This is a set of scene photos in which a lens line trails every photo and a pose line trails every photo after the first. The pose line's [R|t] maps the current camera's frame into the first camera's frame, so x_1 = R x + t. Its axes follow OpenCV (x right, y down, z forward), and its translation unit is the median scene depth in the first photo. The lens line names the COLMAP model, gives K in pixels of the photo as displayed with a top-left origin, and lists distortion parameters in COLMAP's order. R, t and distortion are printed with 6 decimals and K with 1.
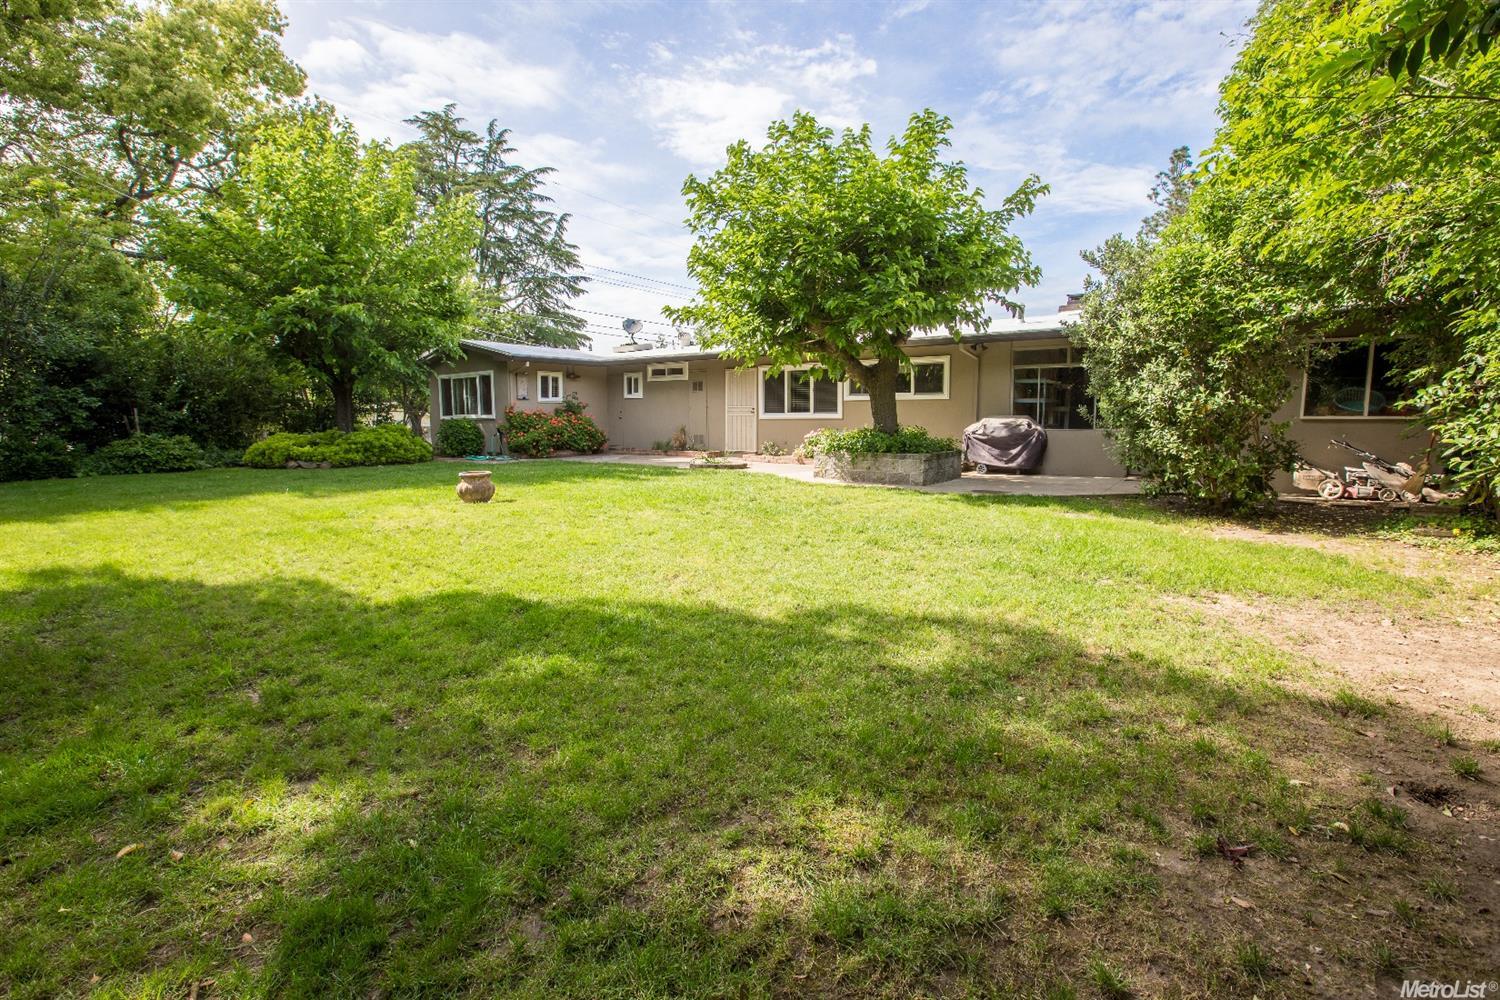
lens RADIAL K [[699.2, 0, 750.0], [0, 699.2, 500.0], [0, 0, 1]] dist [-0.001982, 0.000620]
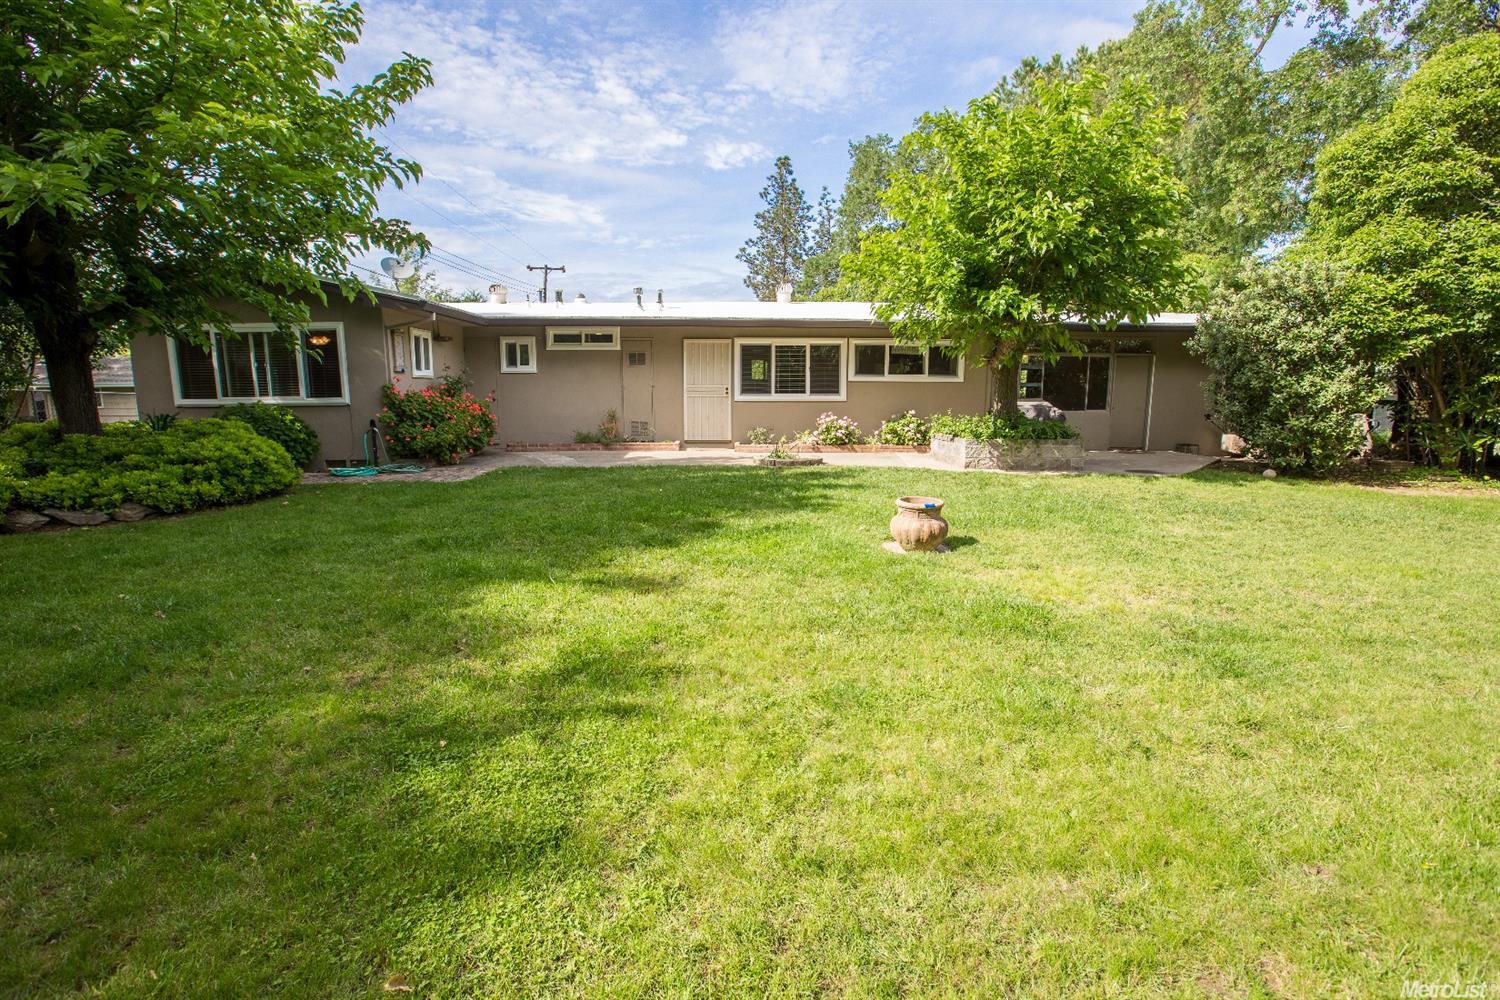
lens RADIAL K [[699.2, 0, 750.0], [0, 699.2, 500.0], [0, 0, 1]] dist [-0.001982, 0.000620]
pose [[0.773884, -0.098497, 0.625621, -0.514291], [0.072174, 0.995113, 0.067391, -0.053351], [-0.629202, -0.006999, 0.777210, 0.334968]]
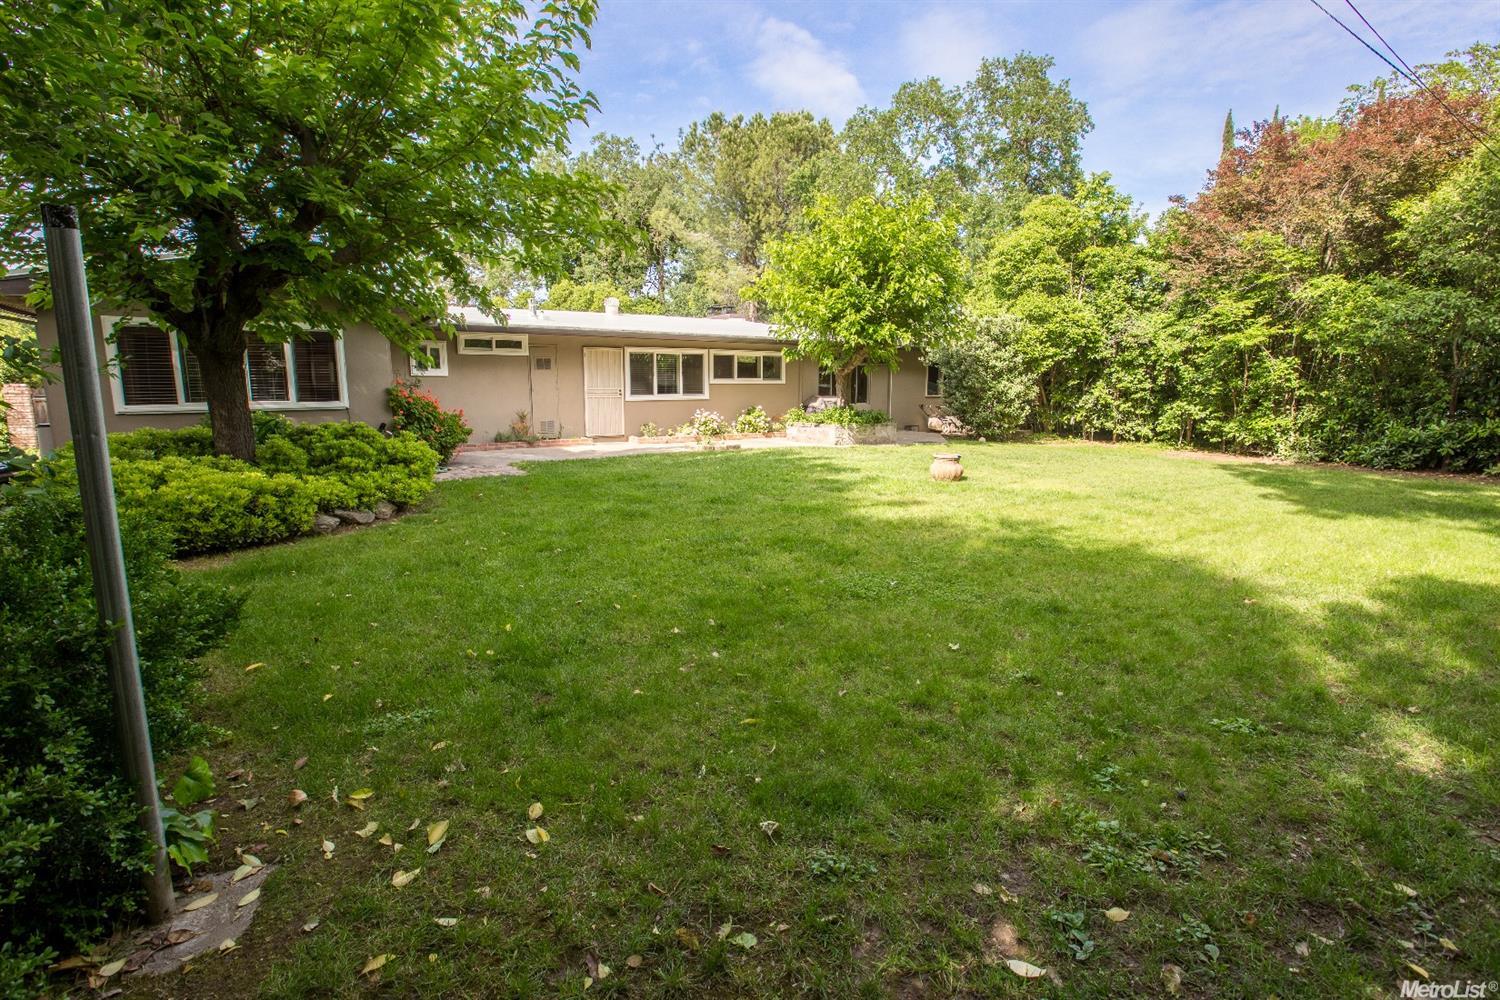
lens RADIAL K [[713.0, 0, 750.0], [0, 713.0, 500.0], [0, 0, 1]] dist [-0.000030, 0.000317]
pose [[0.334457, -0.147073, 0.930864, -0.890346], [0.111940, 0.986955, 0.115715, -0.075407], [-0.935739, 0.065500, 0.346557, 0.500697]]
